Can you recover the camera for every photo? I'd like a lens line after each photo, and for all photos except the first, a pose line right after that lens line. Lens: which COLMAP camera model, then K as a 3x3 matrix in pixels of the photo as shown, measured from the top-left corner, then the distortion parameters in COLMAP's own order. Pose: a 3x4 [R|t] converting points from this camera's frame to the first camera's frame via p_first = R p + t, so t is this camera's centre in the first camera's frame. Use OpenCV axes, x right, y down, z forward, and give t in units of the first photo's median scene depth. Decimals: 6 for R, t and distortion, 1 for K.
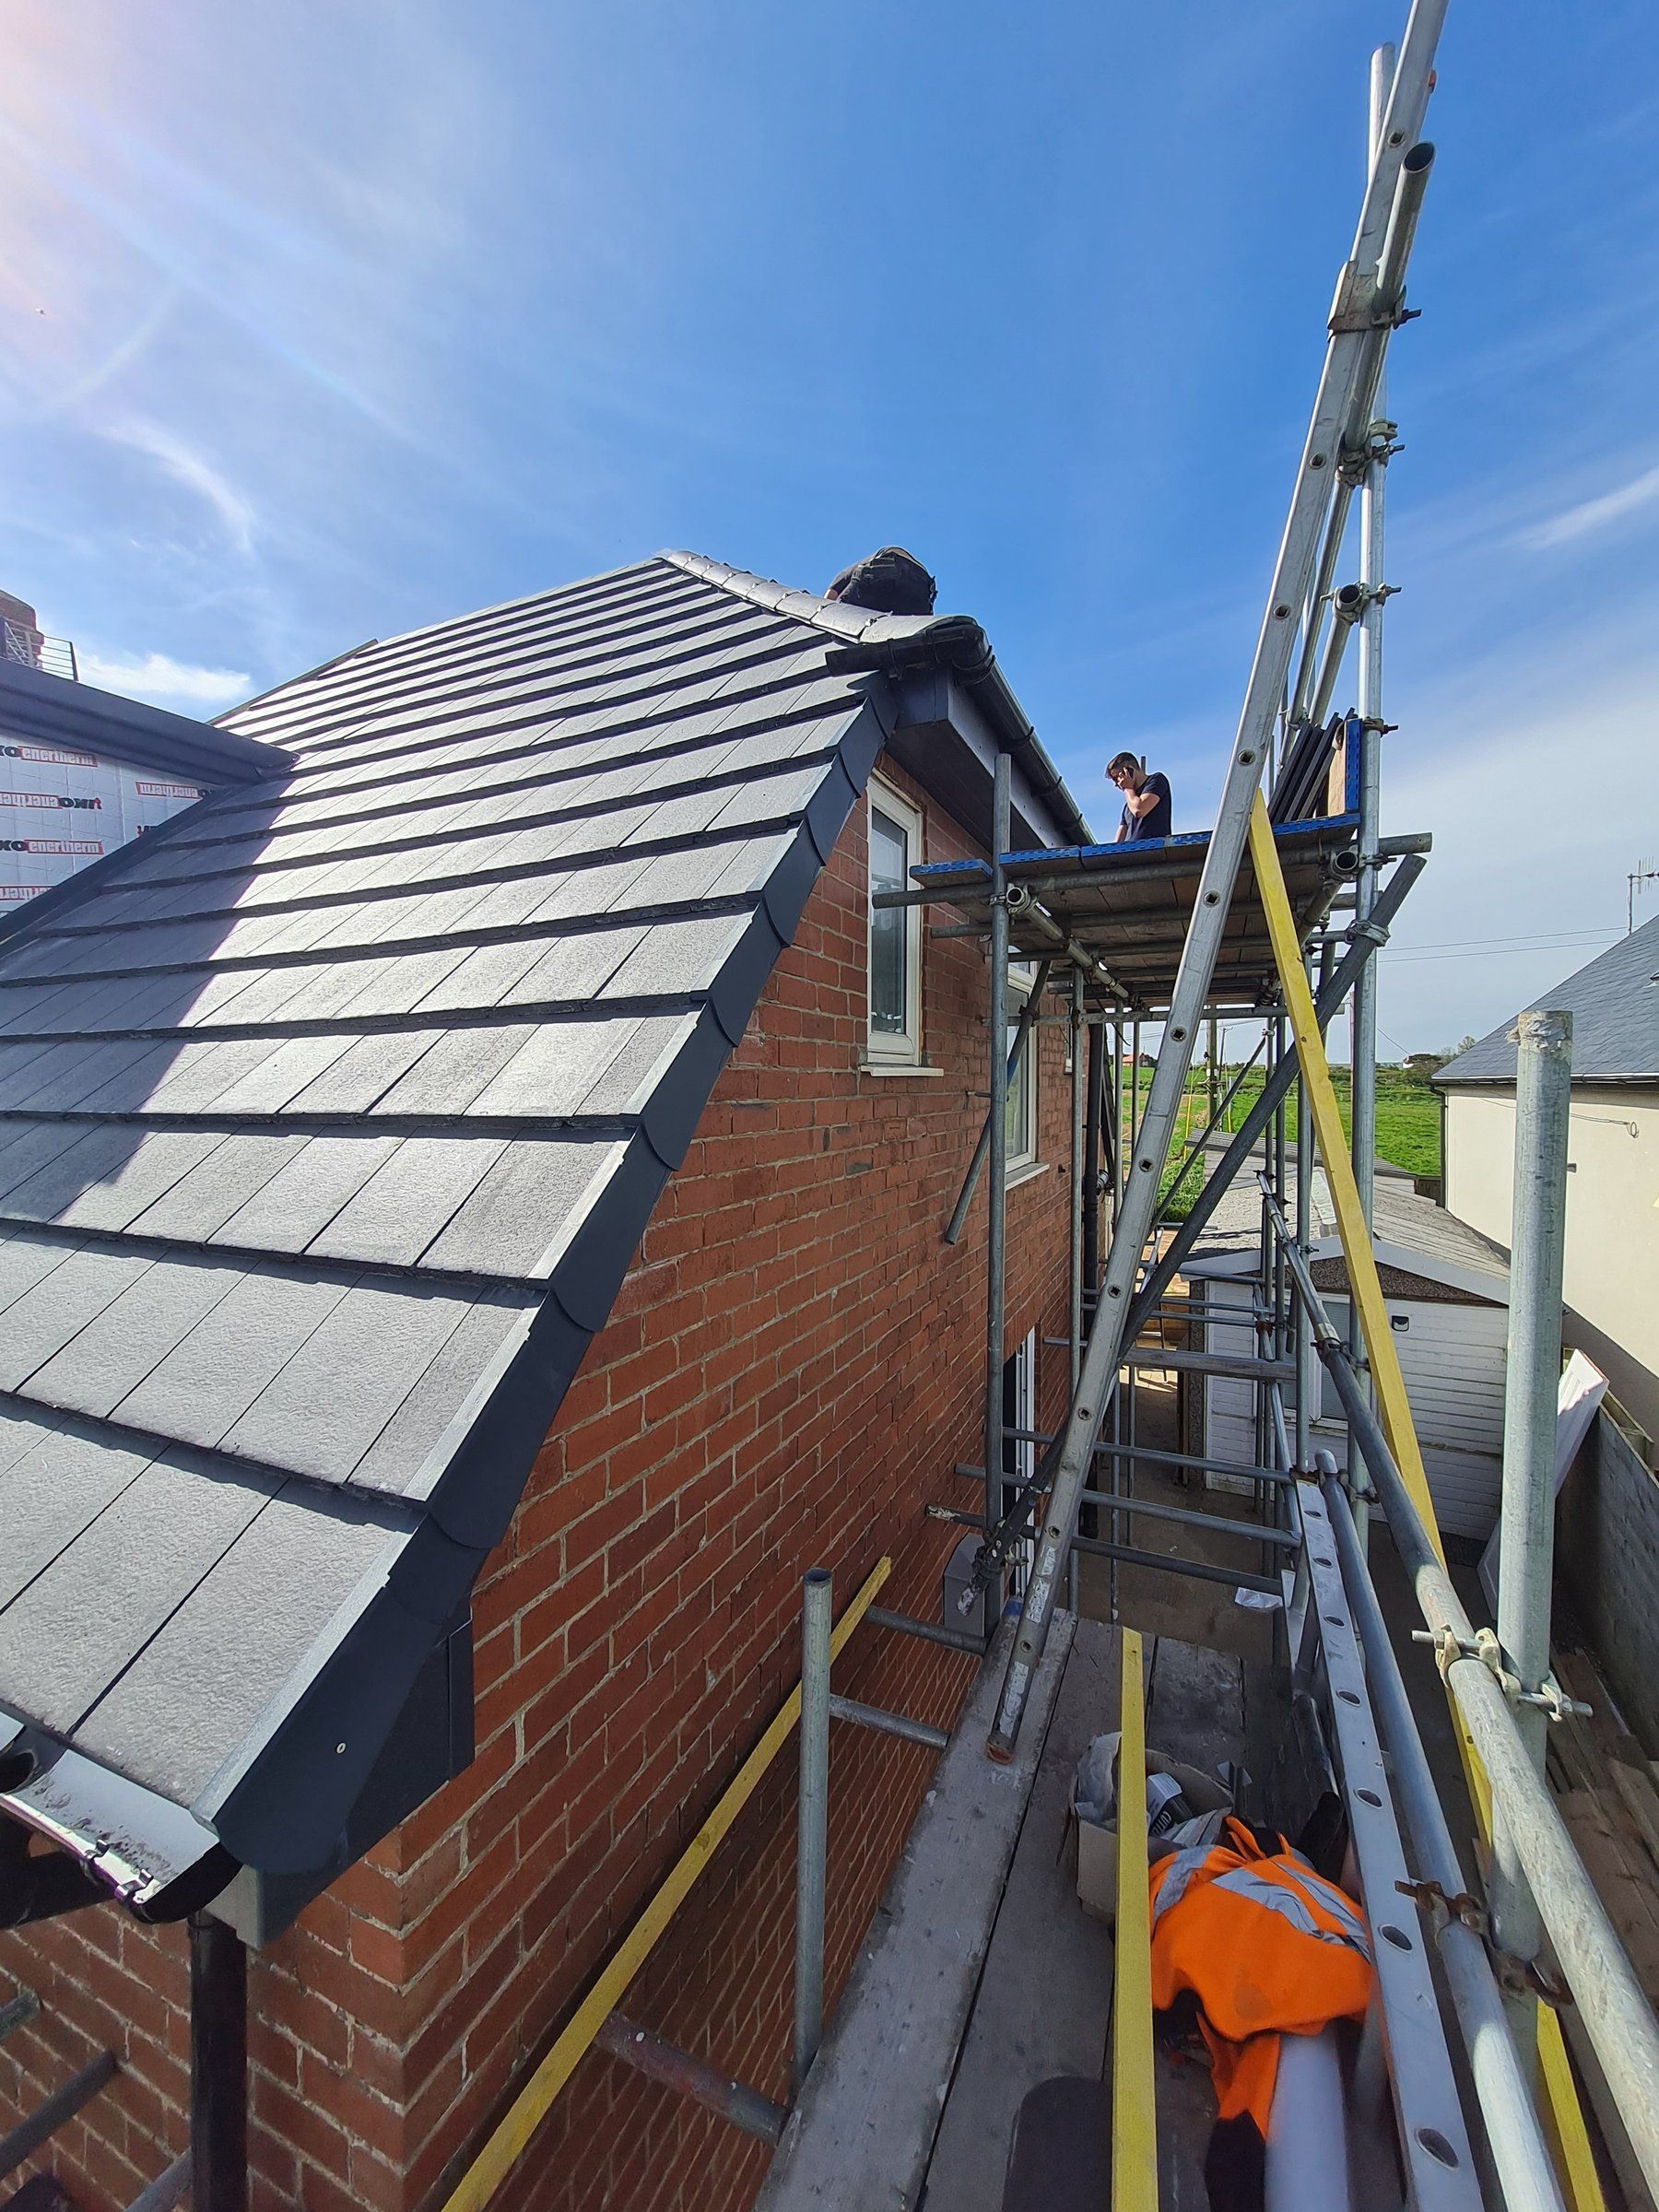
lens RADIAL K [[863.5, 0, 831.0], [0, 863.5, 1102.5], [0, 0, 1]] dist [0.006361, 0.000096]
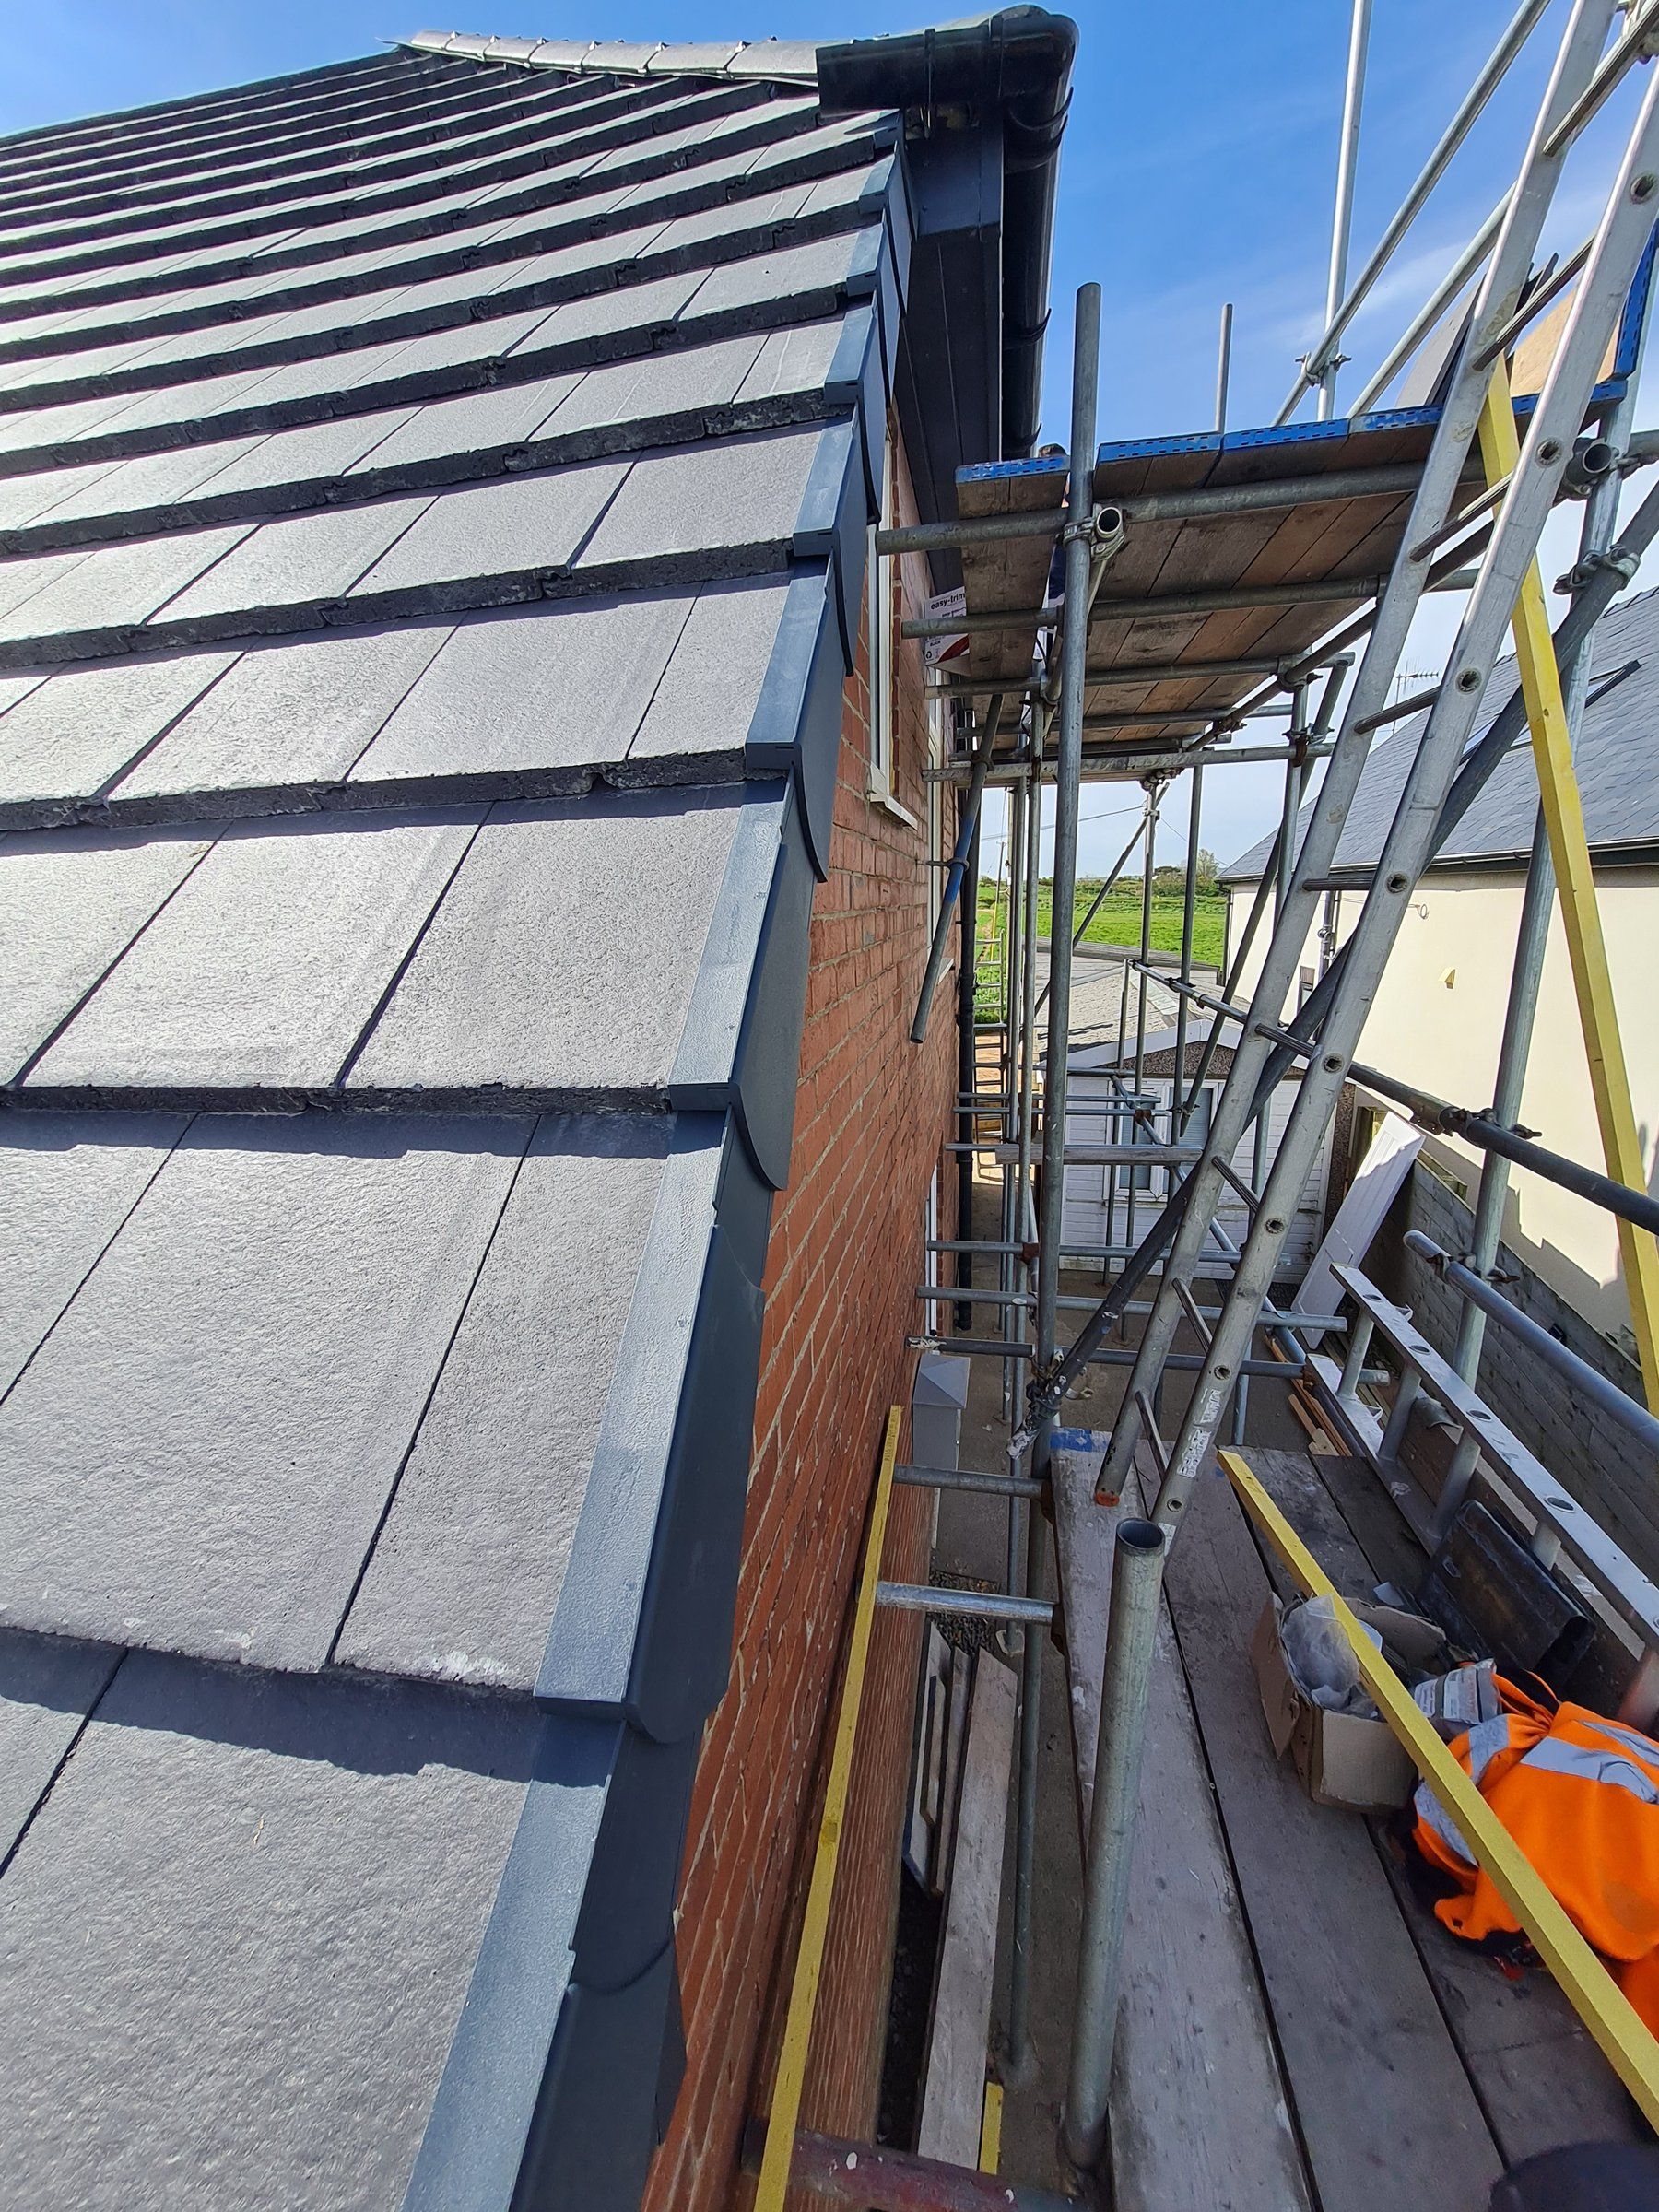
lens RADIAL K [[863.5, 0, 831.0], [0, 863.5, 1102.5], [0, 0, 1]] dist [0.006361, 0.000096]
pose [[0.970277, -0.078669, 0.228853, -0.251754], [0.031267, 0.978513, 0.203800, 0.085890], [-0.239969, -0.190587, 0.951889, 0.389162]]
